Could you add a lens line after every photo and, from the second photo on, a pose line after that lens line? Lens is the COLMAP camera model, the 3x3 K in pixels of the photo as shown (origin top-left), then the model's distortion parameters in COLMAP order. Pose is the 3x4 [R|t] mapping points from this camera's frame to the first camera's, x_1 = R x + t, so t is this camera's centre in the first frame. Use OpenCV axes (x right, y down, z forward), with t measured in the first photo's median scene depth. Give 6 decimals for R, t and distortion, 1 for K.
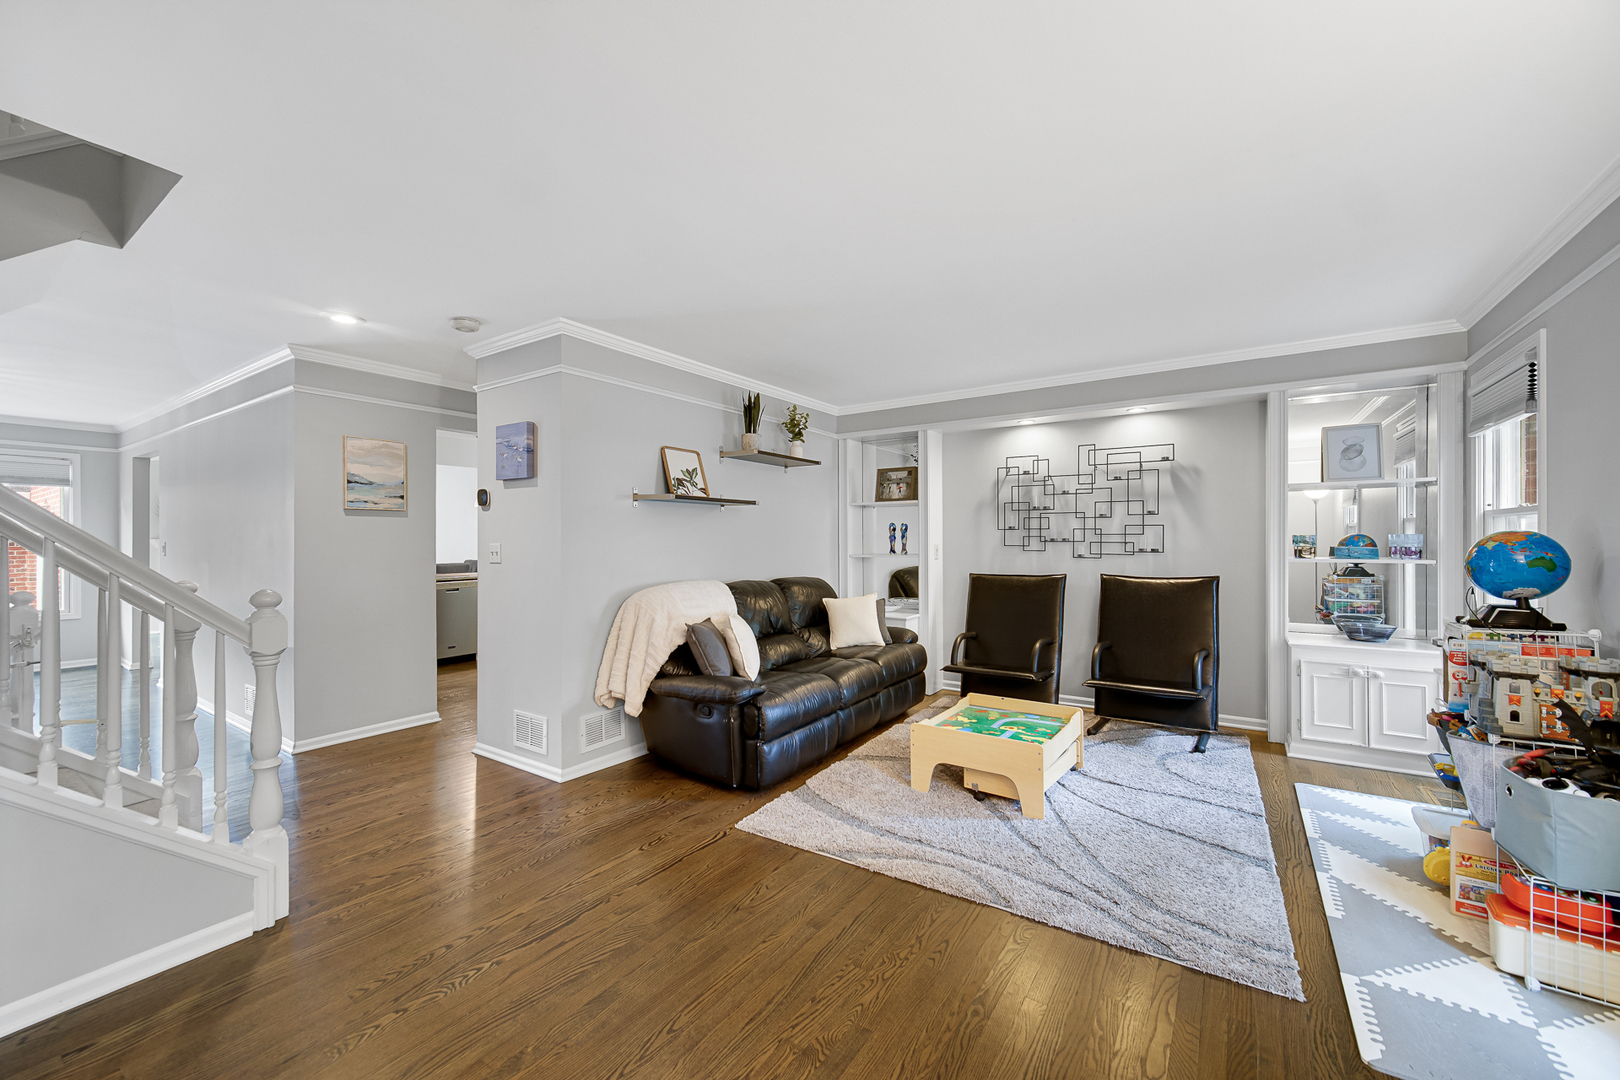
lens RADIAL K [[651.6, 0, 782.7], [0, 651.6, 539.9], [0, 0, 1]] dist [-0.001151, -0.000002]
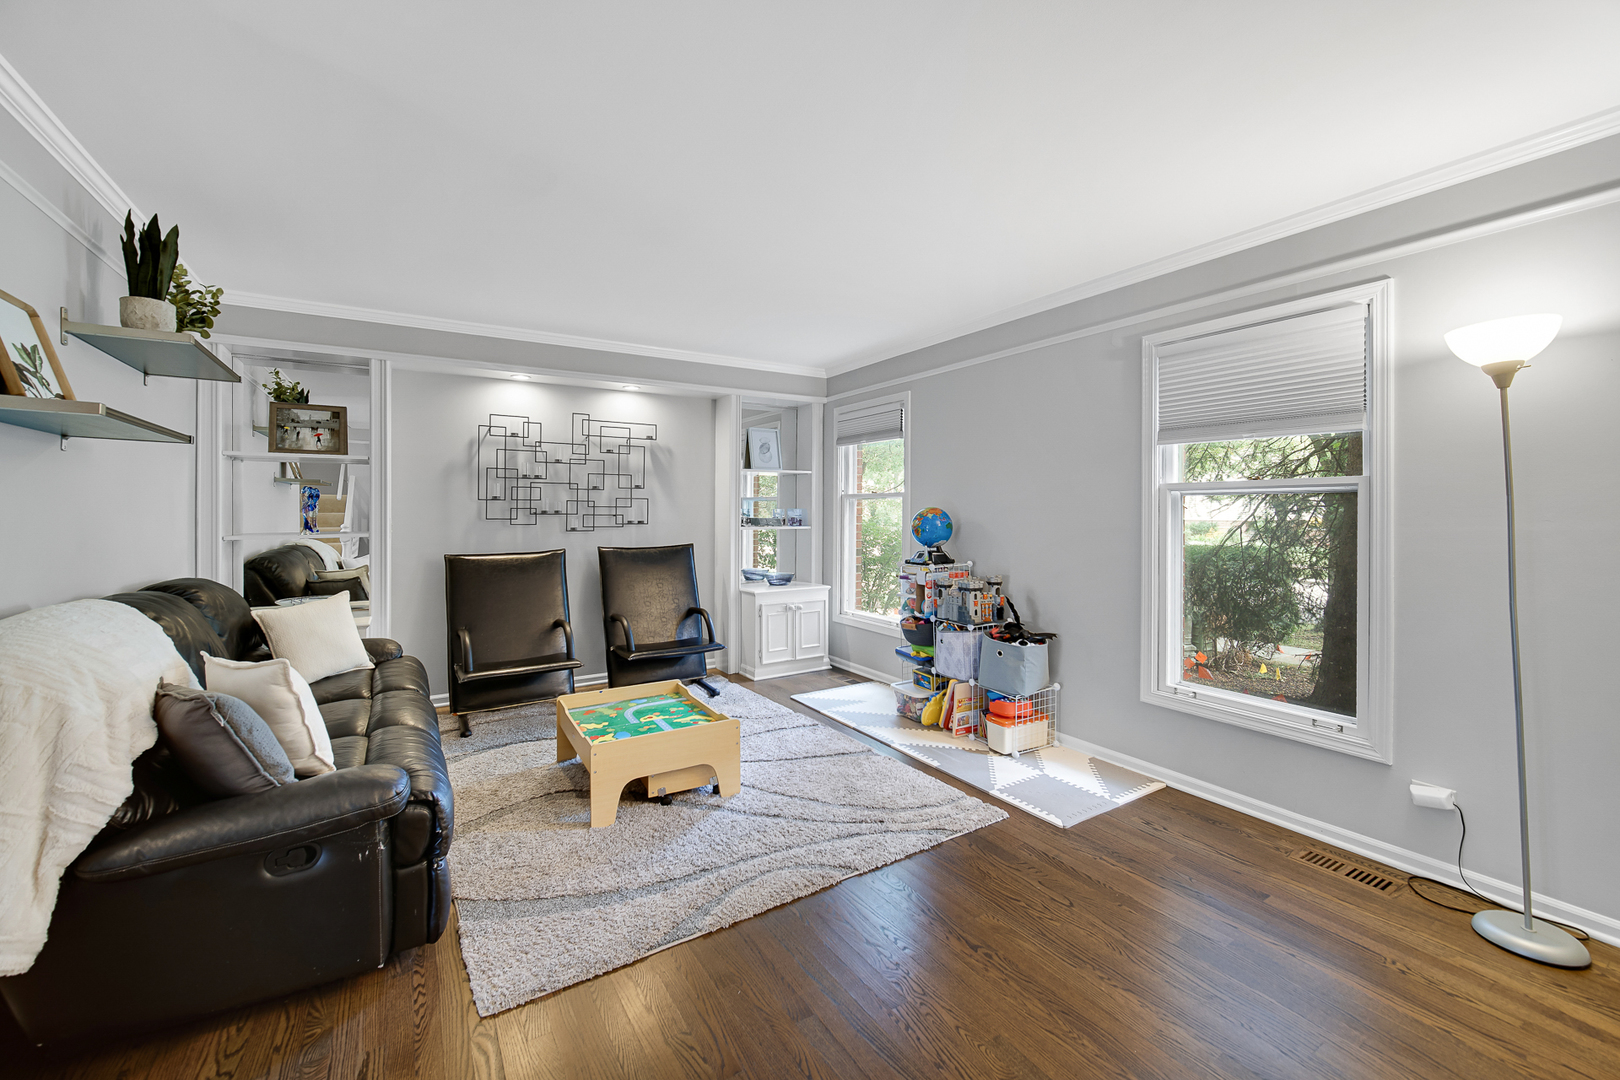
lens RADIAL K [[651.6, 0, 820.0], [0, 651.6, 513.4], [0, 0, 1]] dist [-0.001151, -0.000002]
pose [[0.385487, -0.000233, 0.922713, -0.342677], [-0.001457, 0.999999, 0.000861, 0.000300], [-0.922712, -0.001677, 0.385487, 0.361918]]
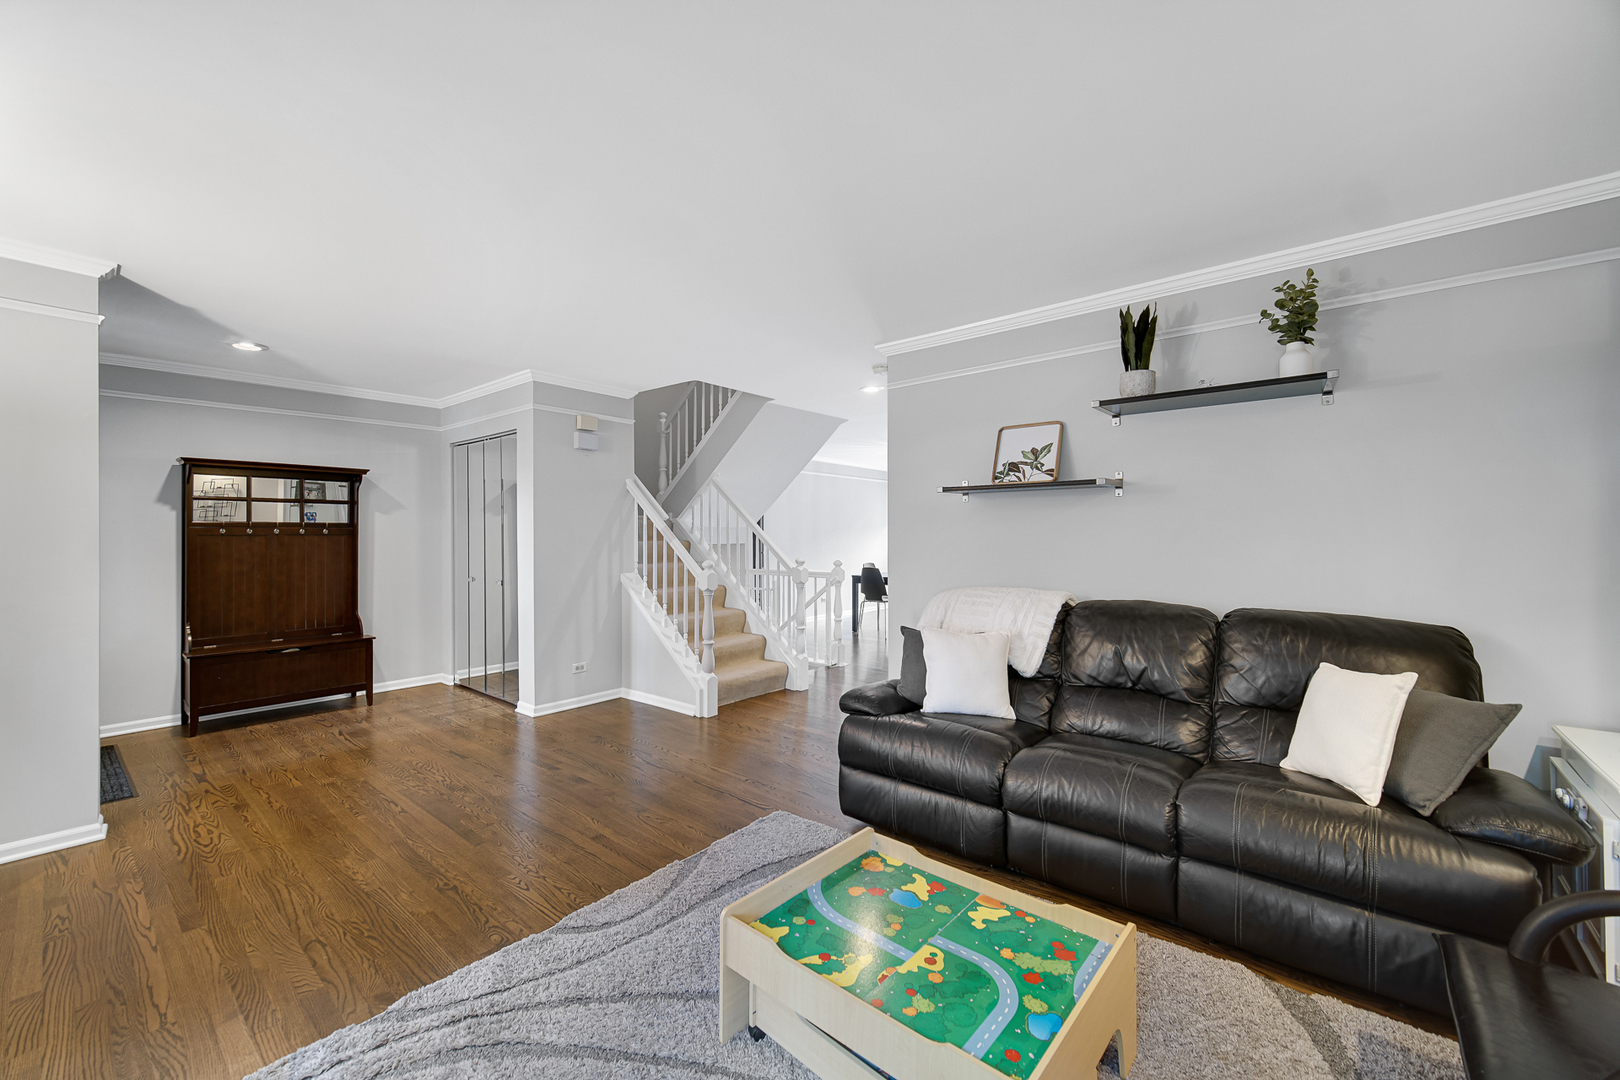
lens RADIAL K [[651.6, 0, 807.5], [0, 651.6, 539.2], [0, 0, 1]] dist [-0.001151, -0.000002]
pose [[-0.096616, 0.008377, -0.995287, 0.682327], [0.003671, 0.999961, 0.008060, -0.005297], [0.995315, -0.002875, -0.096643, 0.814832]]
